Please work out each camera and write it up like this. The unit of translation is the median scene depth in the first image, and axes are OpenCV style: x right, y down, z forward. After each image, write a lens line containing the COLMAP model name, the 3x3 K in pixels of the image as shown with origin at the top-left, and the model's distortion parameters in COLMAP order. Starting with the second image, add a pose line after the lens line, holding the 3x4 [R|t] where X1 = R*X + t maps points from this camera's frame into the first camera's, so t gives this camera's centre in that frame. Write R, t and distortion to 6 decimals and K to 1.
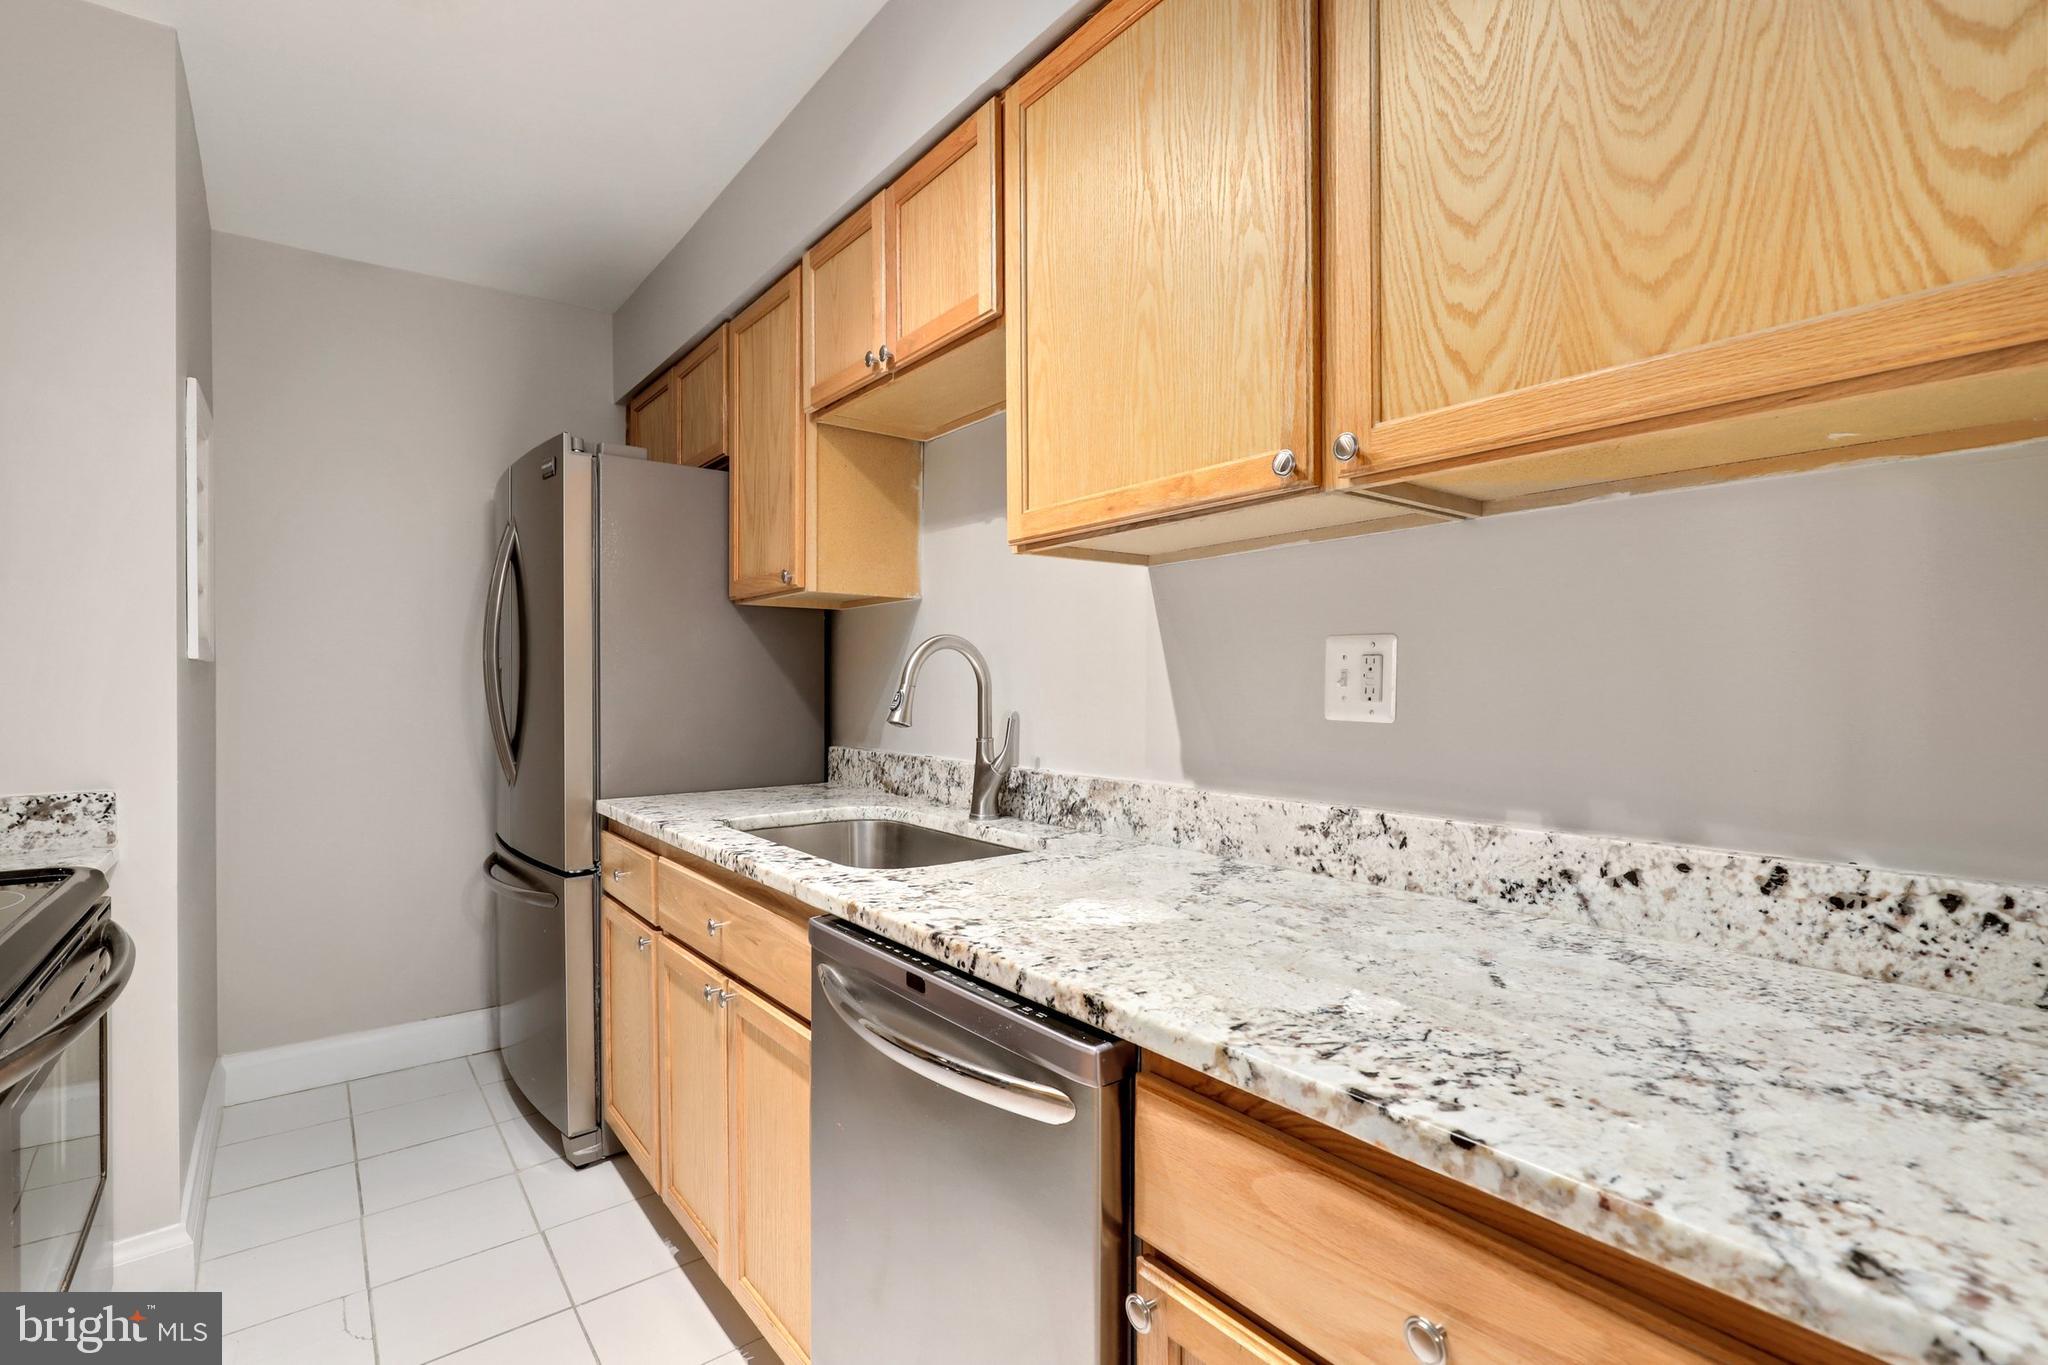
lens RADIAL K [[939.0, 0, 1053.8], [0, 939.0, 683.3], [0, 0, 1]] dist [0.001456, -0.000679]
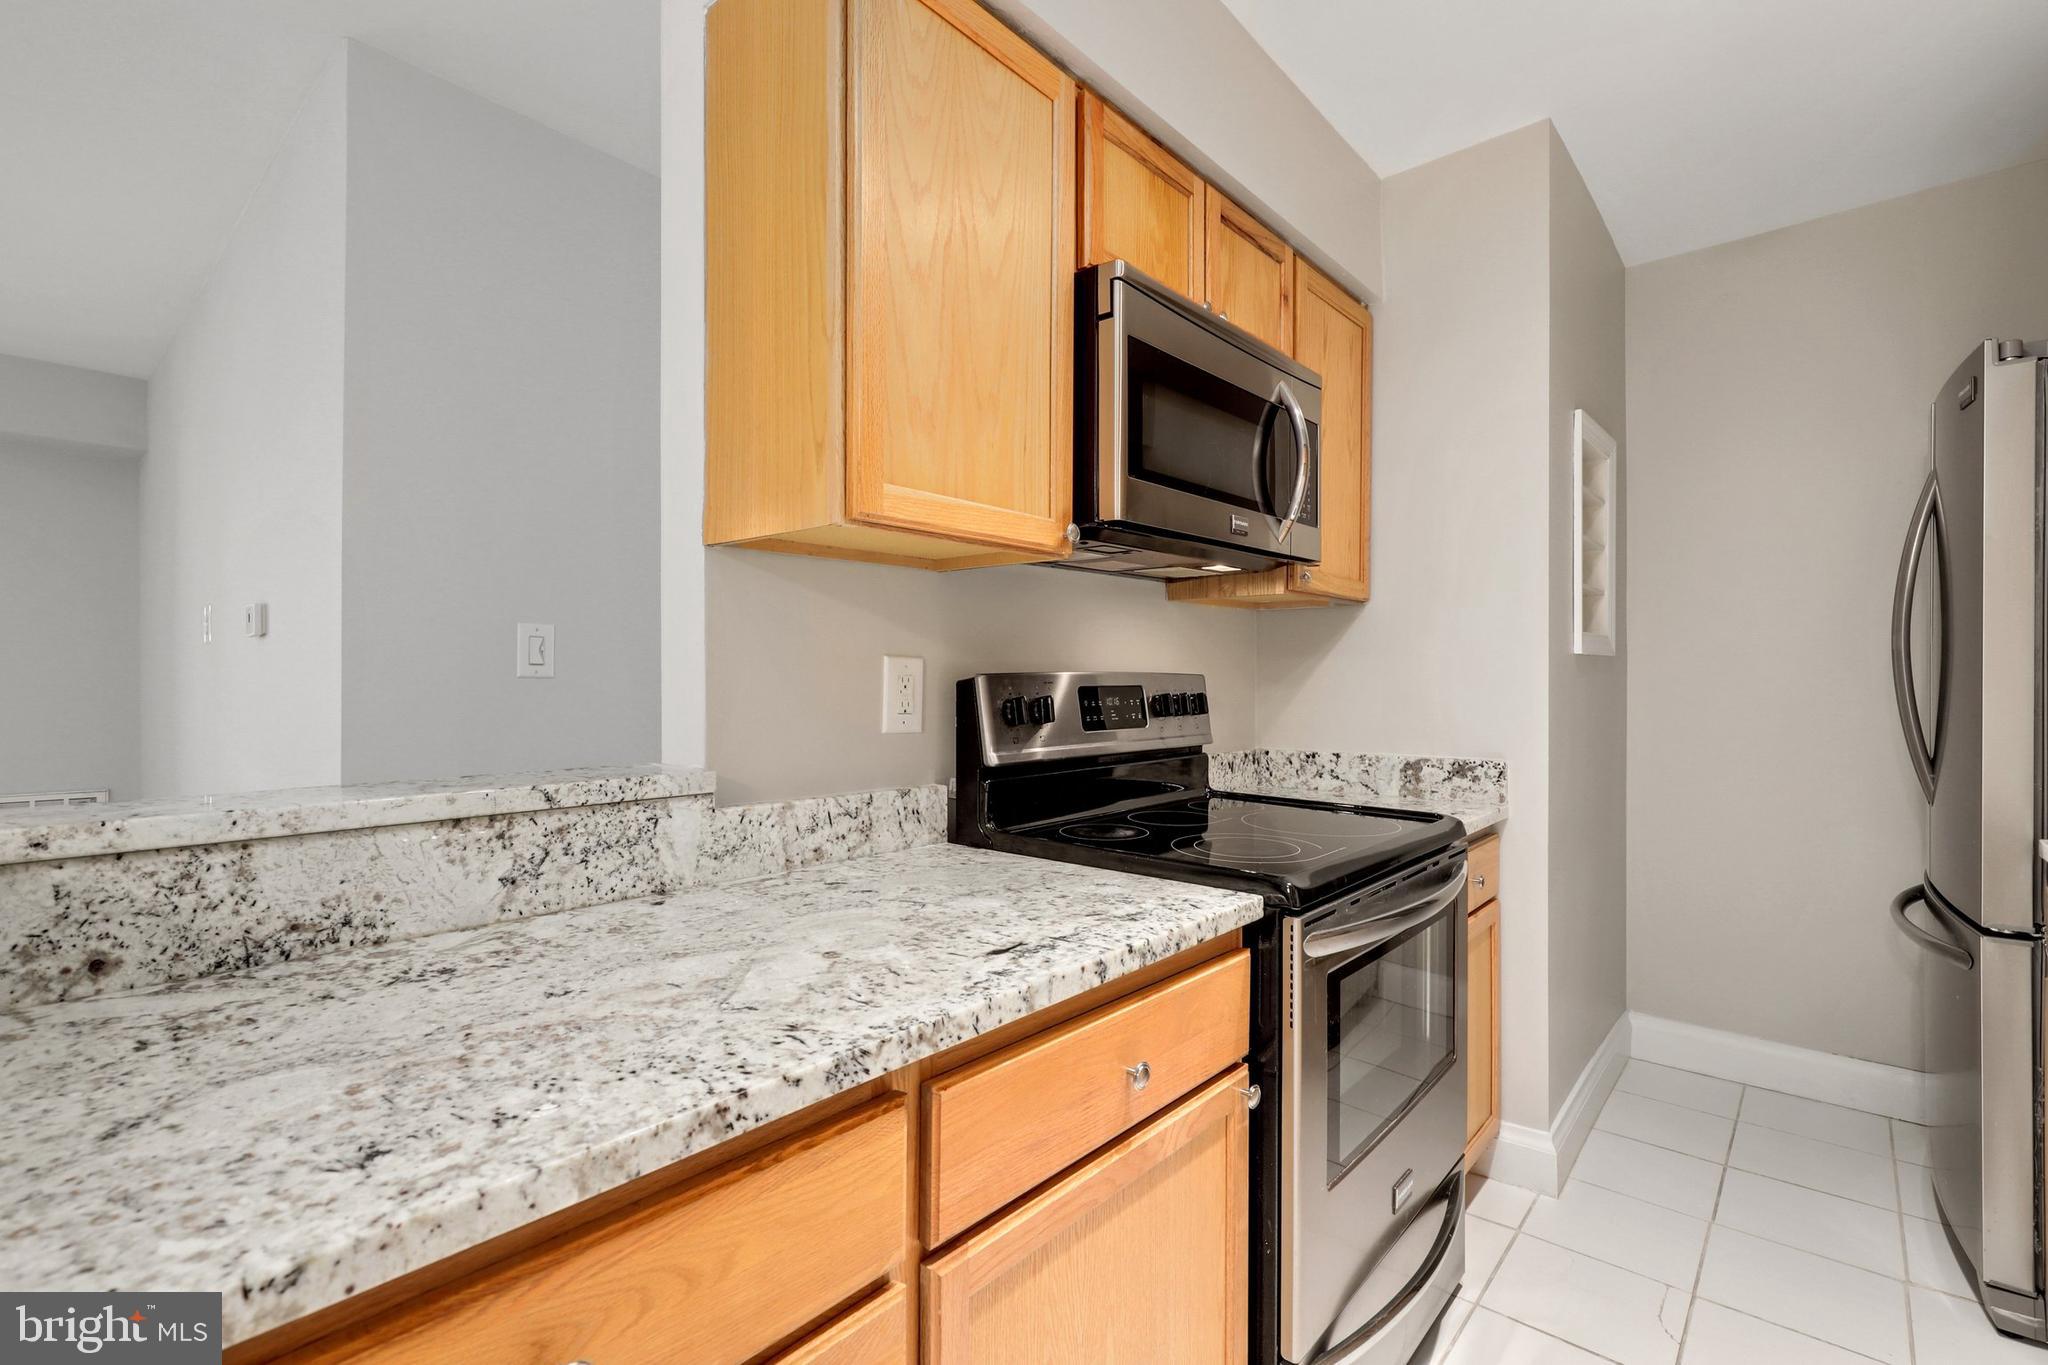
lens RADIAL K [[939.0, 0, 1033.2], [0, 939.0, 682.3], [0, 0, 1]] dist [0.001456, -0.000679]
pose [[0.167684, 0.008689, -0.985803, 0.128241], [-0.001846, 0.999962, 0.008500, 0.000169], [0.985839, 0.000394, 0.167693, 0.177355]]
